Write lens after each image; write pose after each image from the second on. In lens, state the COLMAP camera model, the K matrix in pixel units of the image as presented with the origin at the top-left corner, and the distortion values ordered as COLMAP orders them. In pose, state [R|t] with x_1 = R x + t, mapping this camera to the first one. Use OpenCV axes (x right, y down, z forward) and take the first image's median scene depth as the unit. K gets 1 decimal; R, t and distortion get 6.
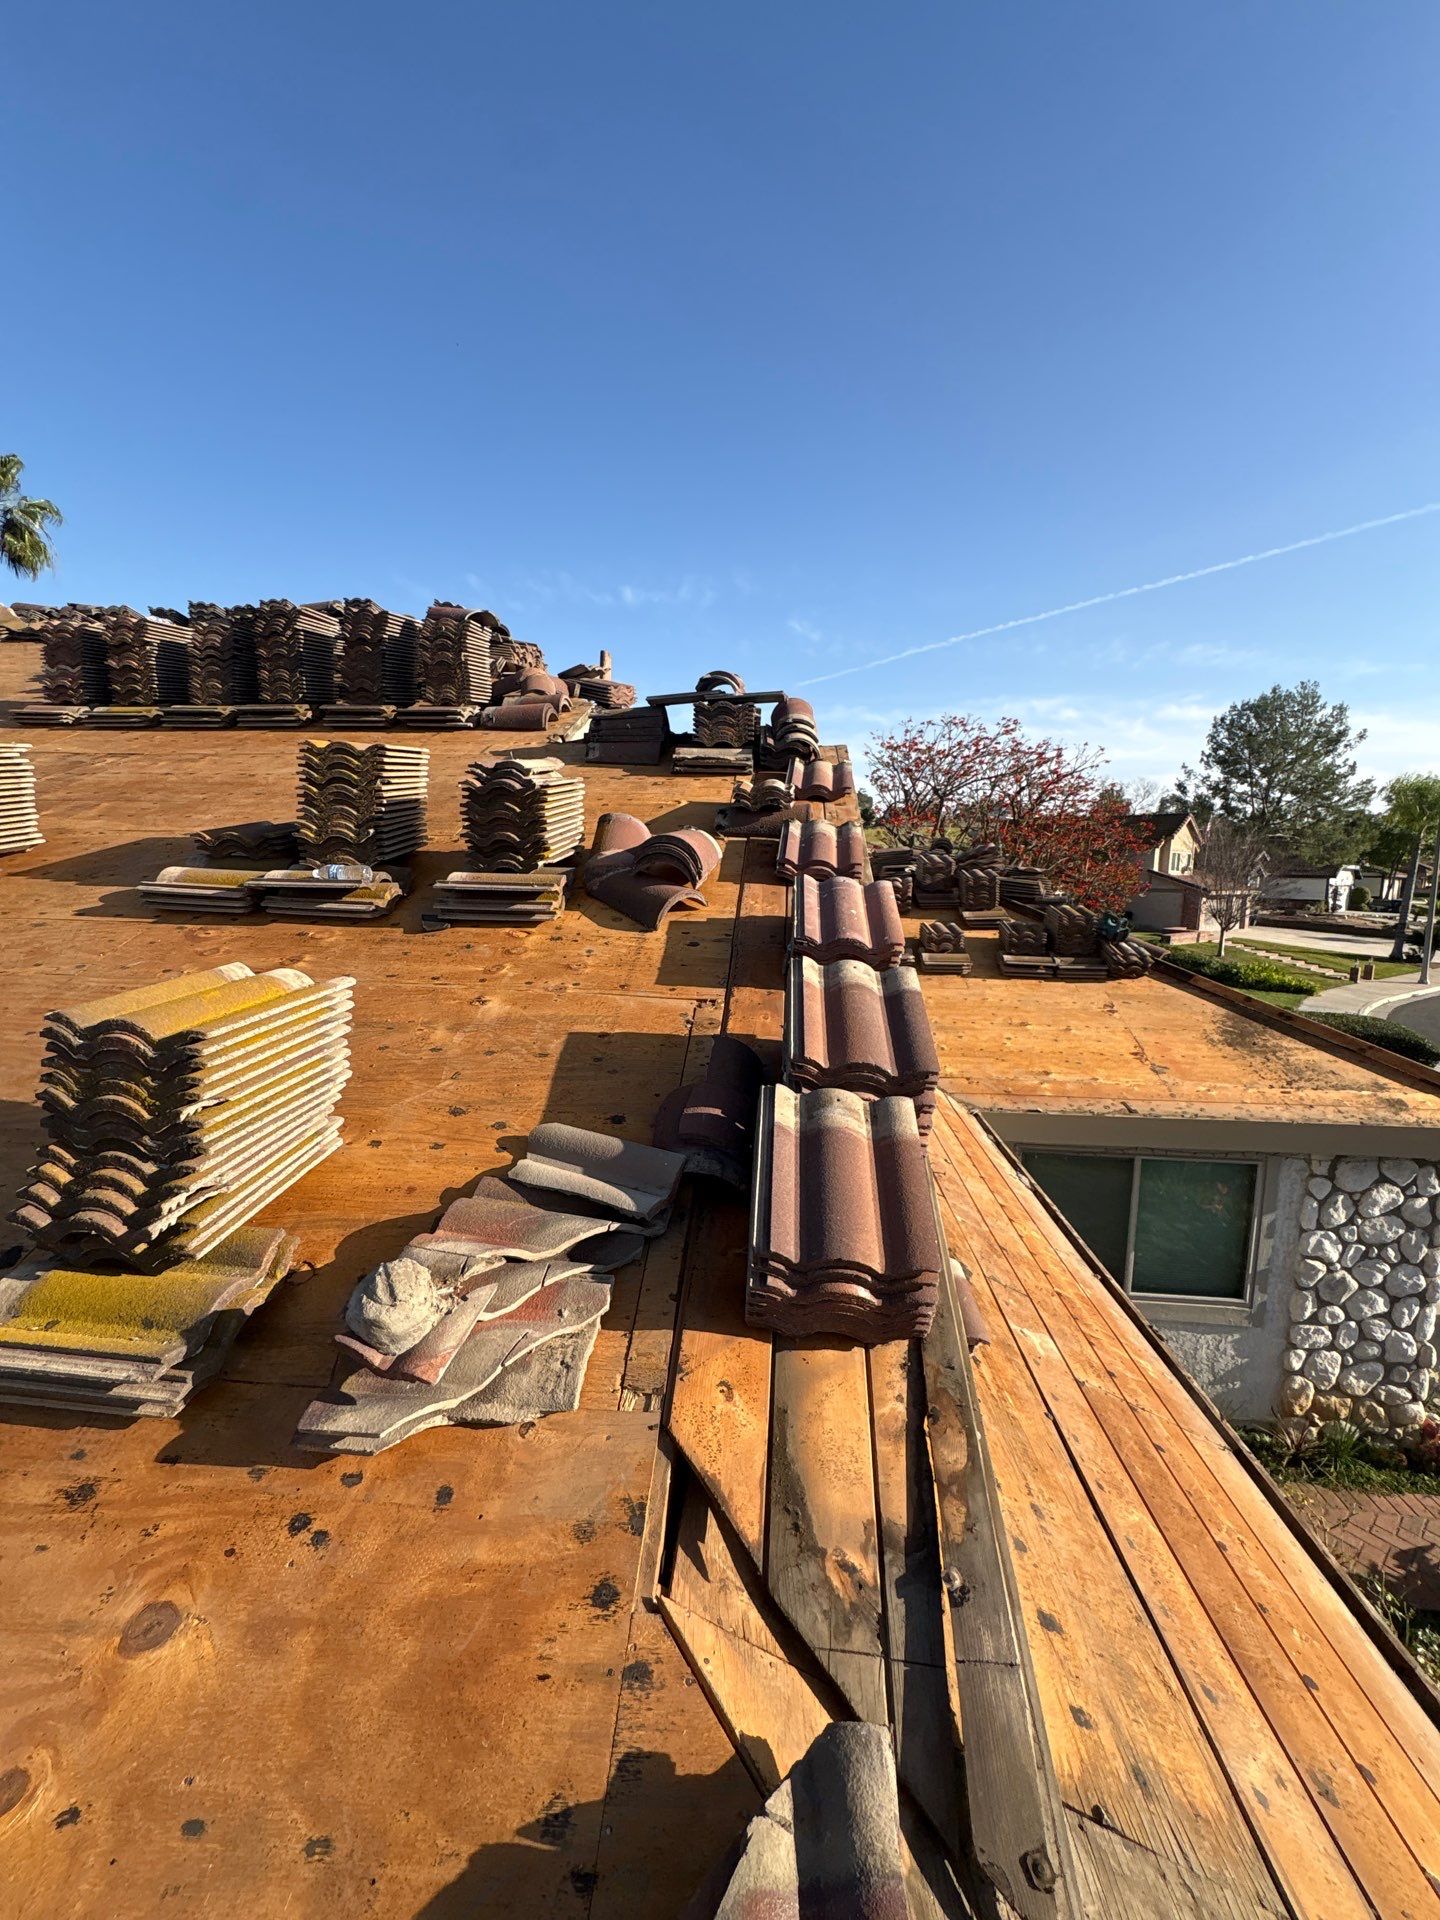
lens RADIAL K [[780.5, 0, 711.9], [0, 780.5, 942.2], [0, 0, 1]] dist [0.000102, 0.000090]
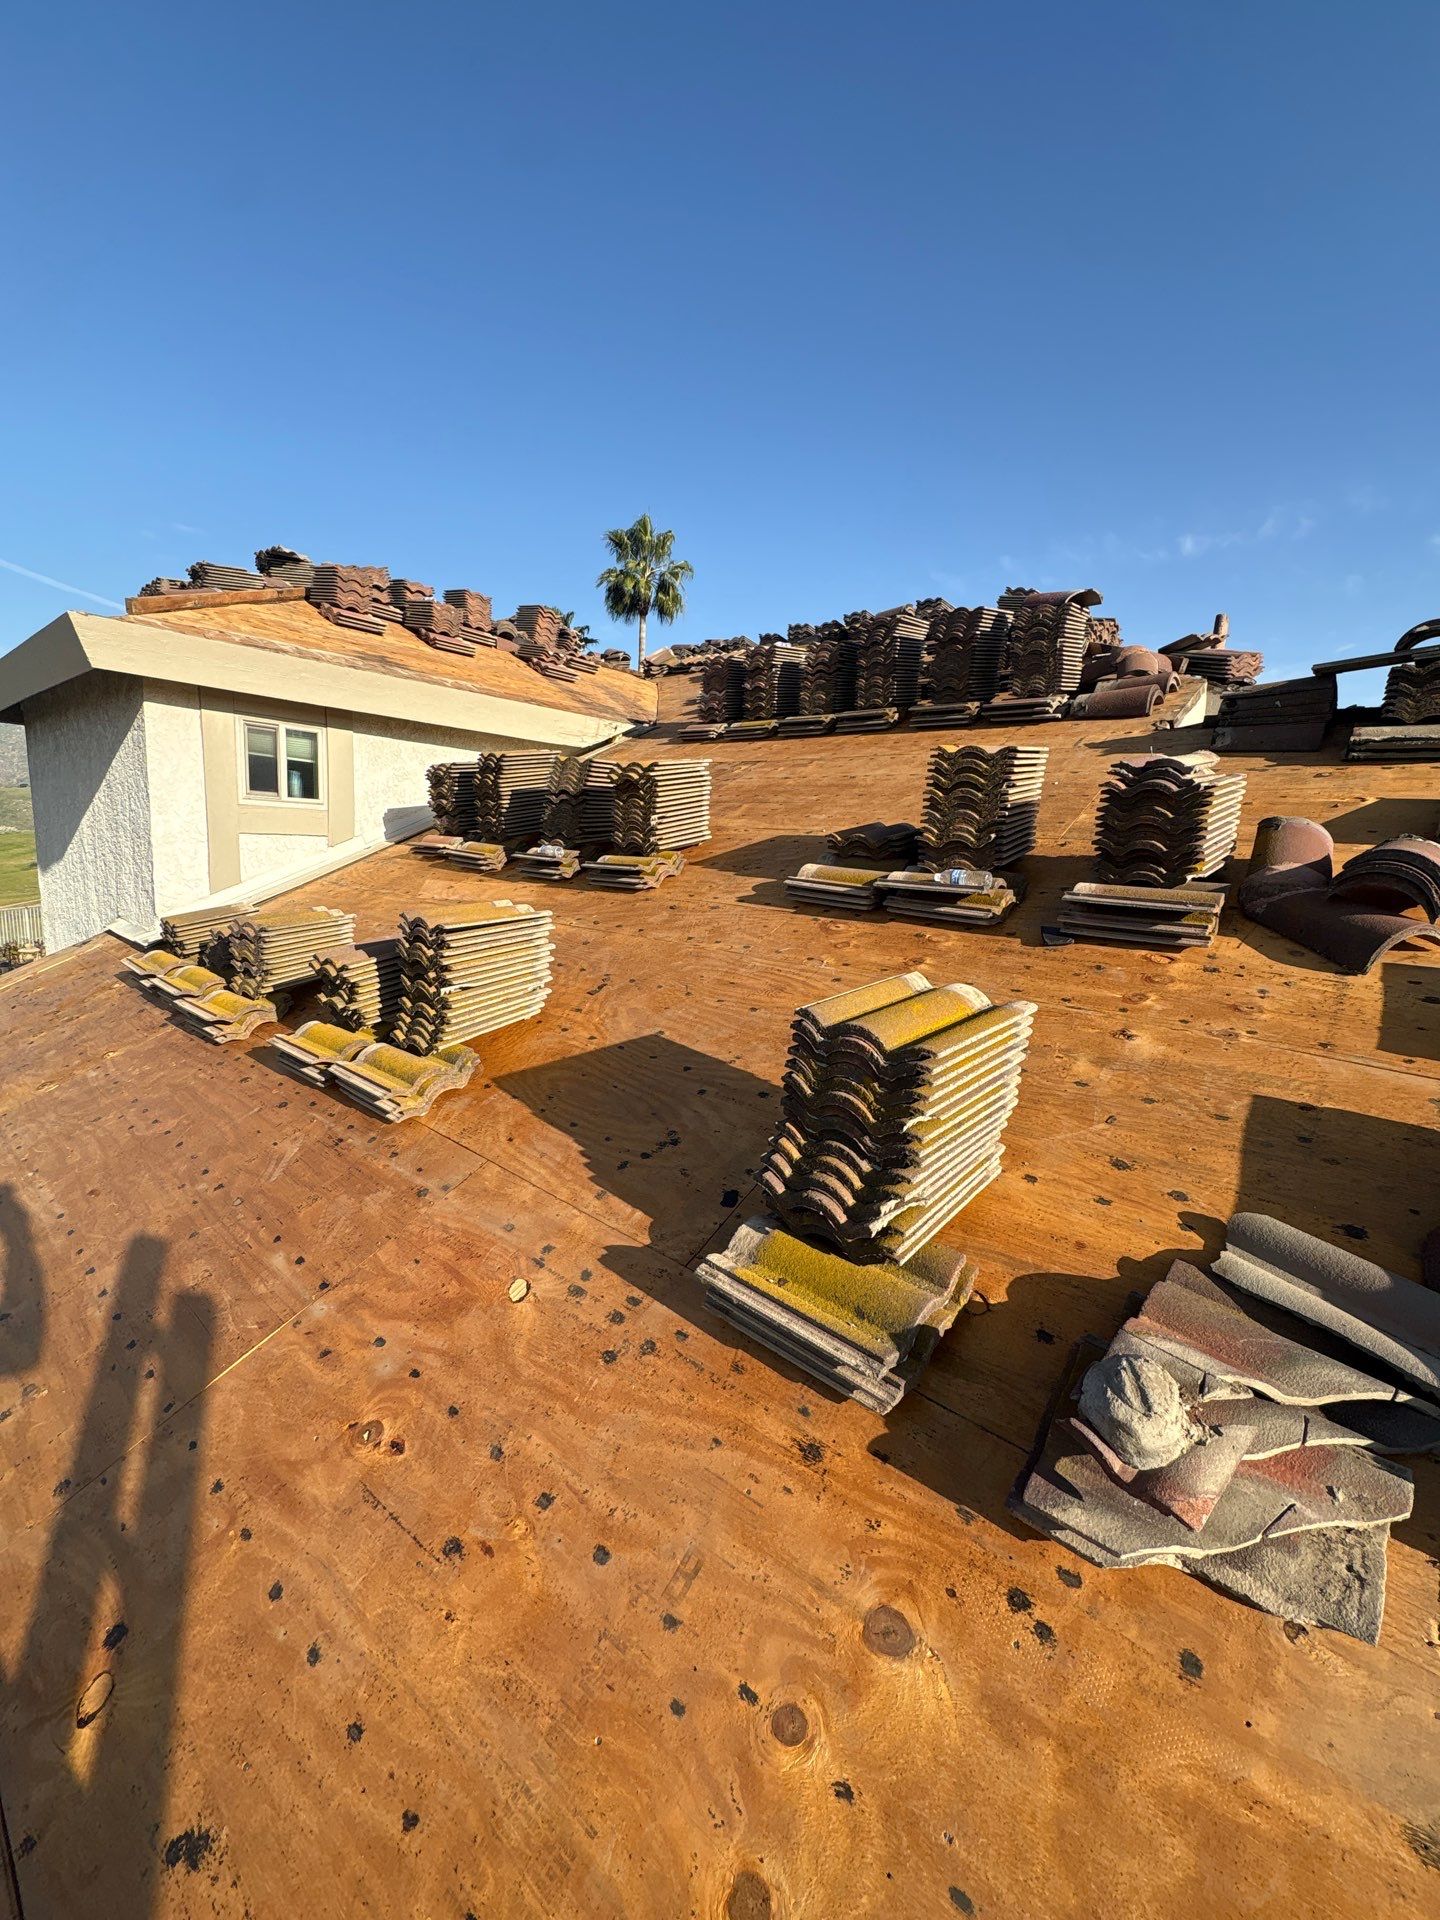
lens RADIAL K [[780.5, 0, 704.7], [0, 780.5, 942.9], [0, 0, 1]] dist [0.000102, 0.000090]
pose [[0.799103, 0.100536, -0.592729, -0.203875], [-0.092552, 0.994738, 0.043947, -0.028740], [0.594028, 0.019740, 0.804202, 0.001870]]
